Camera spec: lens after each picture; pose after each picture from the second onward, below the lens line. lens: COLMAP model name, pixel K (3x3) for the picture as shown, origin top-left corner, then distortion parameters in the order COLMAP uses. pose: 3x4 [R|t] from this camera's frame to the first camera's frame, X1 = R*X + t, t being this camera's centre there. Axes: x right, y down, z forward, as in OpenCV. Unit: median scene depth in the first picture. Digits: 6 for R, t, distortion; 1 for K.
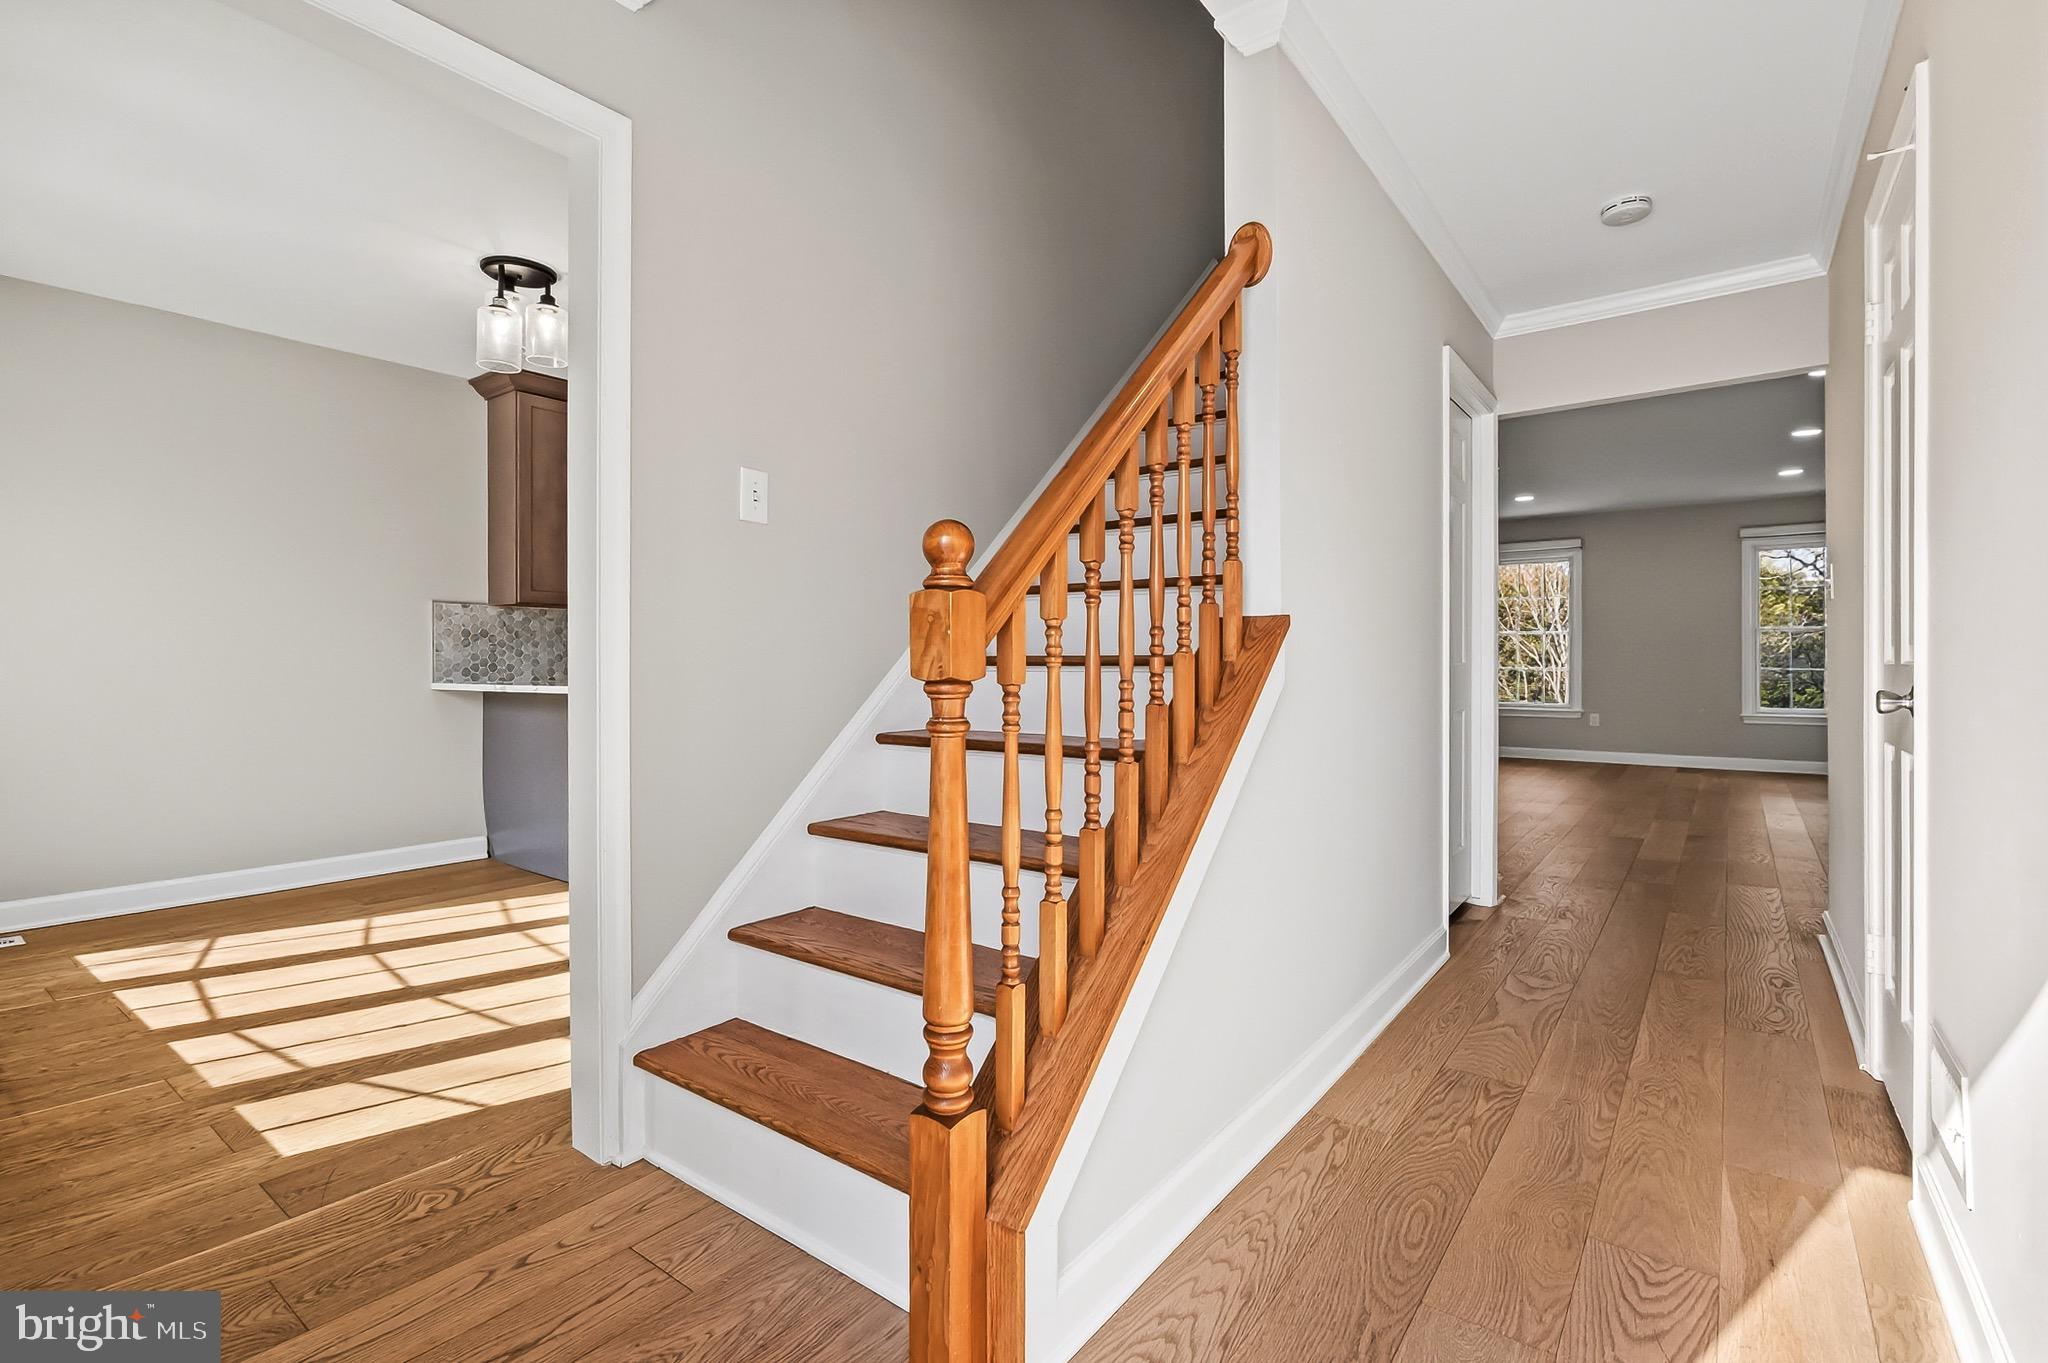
lens RADIAL K [[934.2, 0, 1017.2], [0, 934.2, 669.8], [0, 0, 1]] dist [-0.008234, 0.001435]
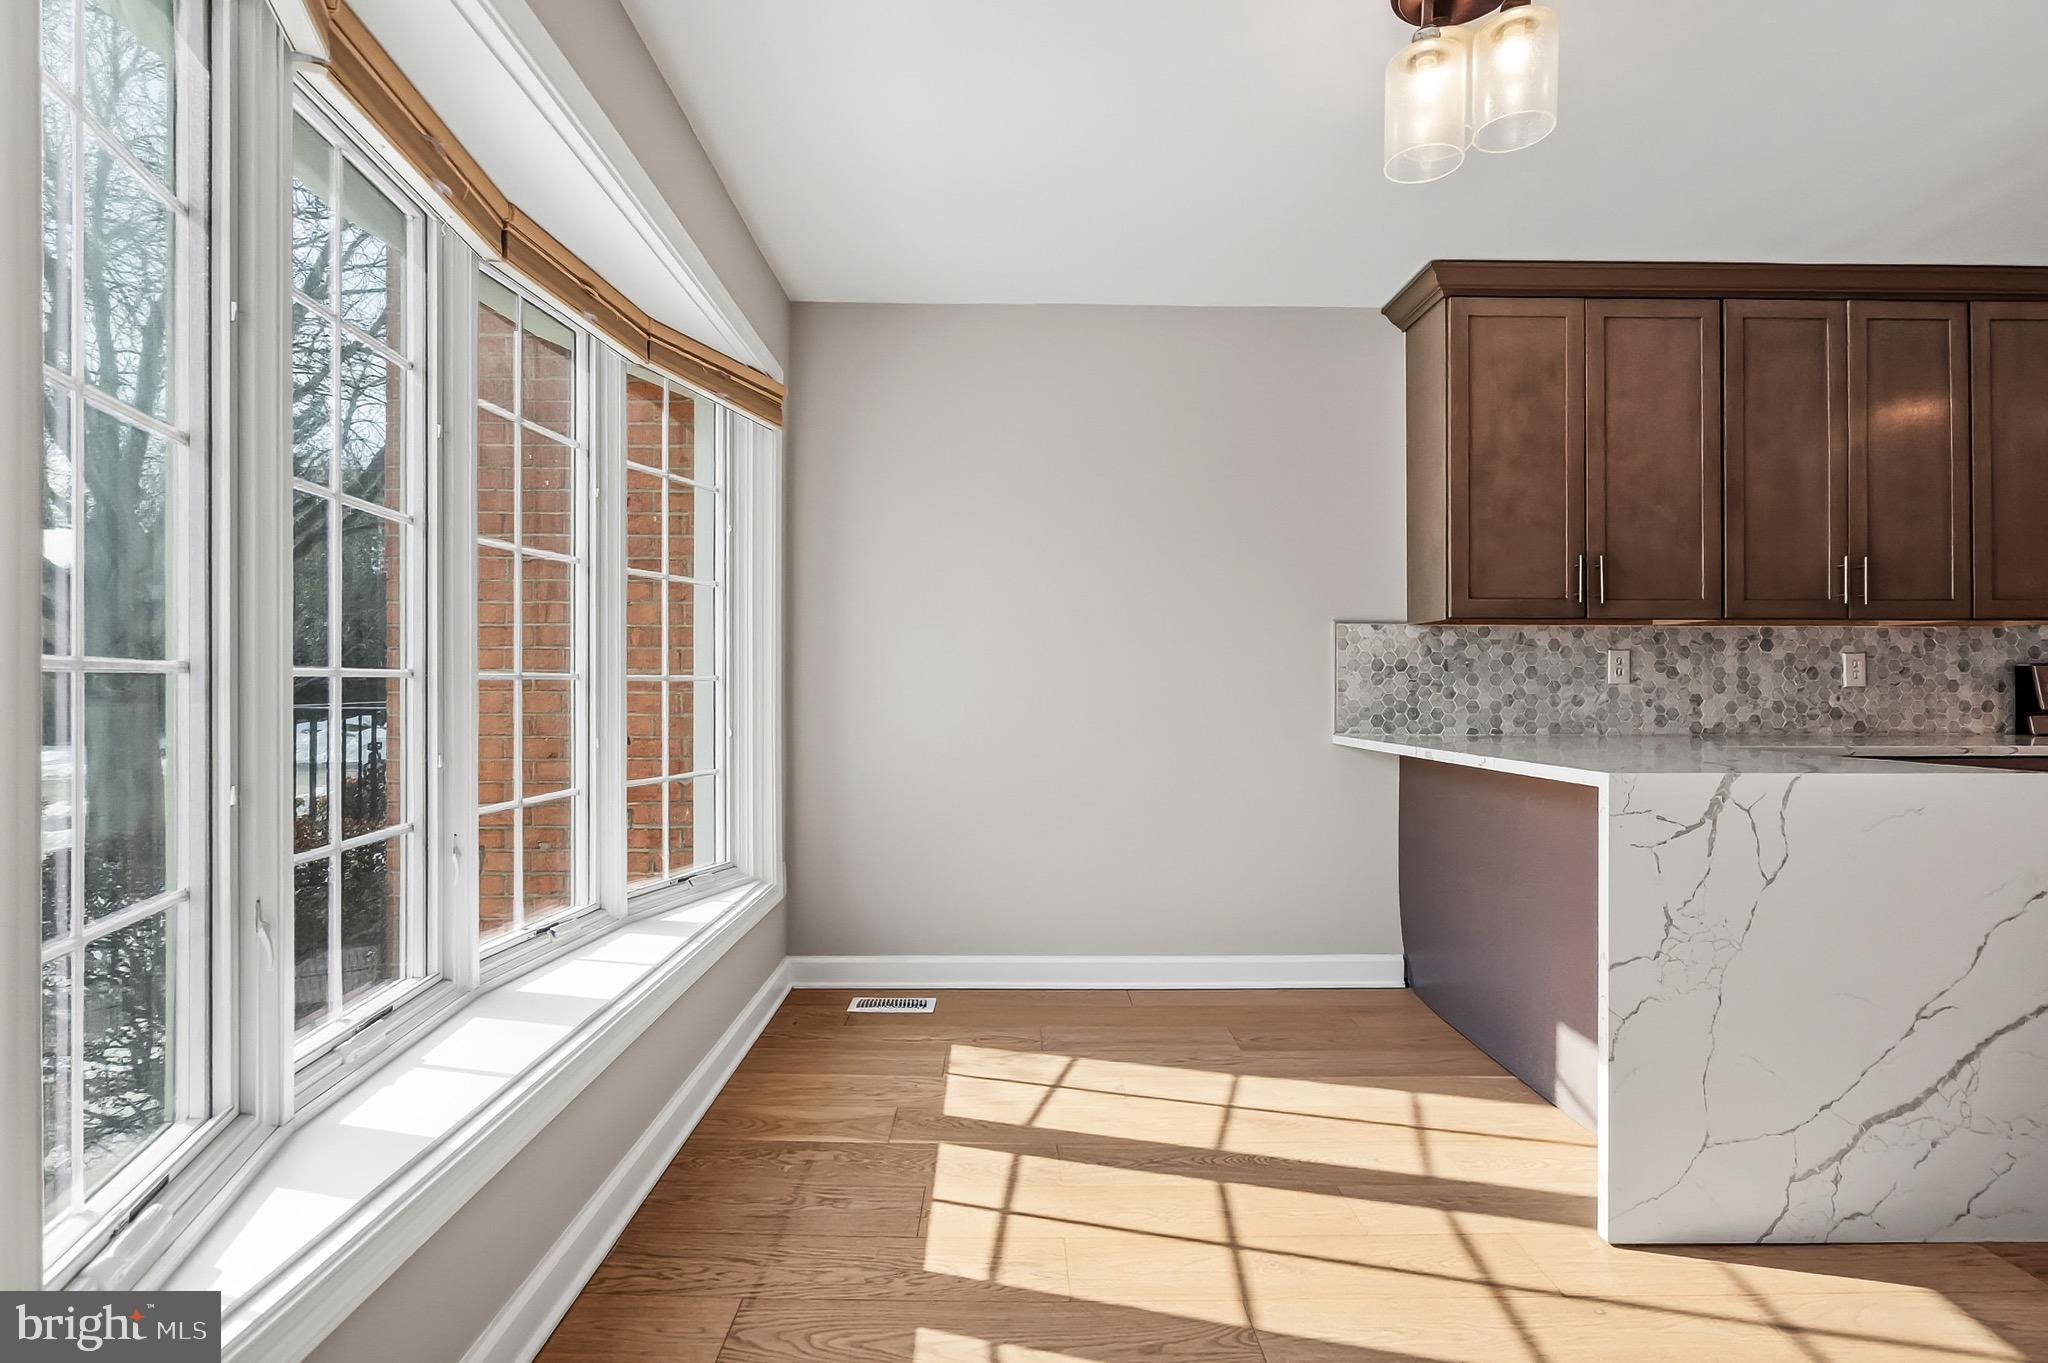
lens RADIAL K [[934.2, 0, 1025.0], [0, 934.2, 688.2], [0, 0, 1]] dist [-0.008234, 0.001435]
pose [[0.615215, 0.001661, -0.788358, -0.197117], [-0.005625, 0.999982, -0.002283, -0.018929], [0.788339, 0.005839, 0.615213, 0.352596]]
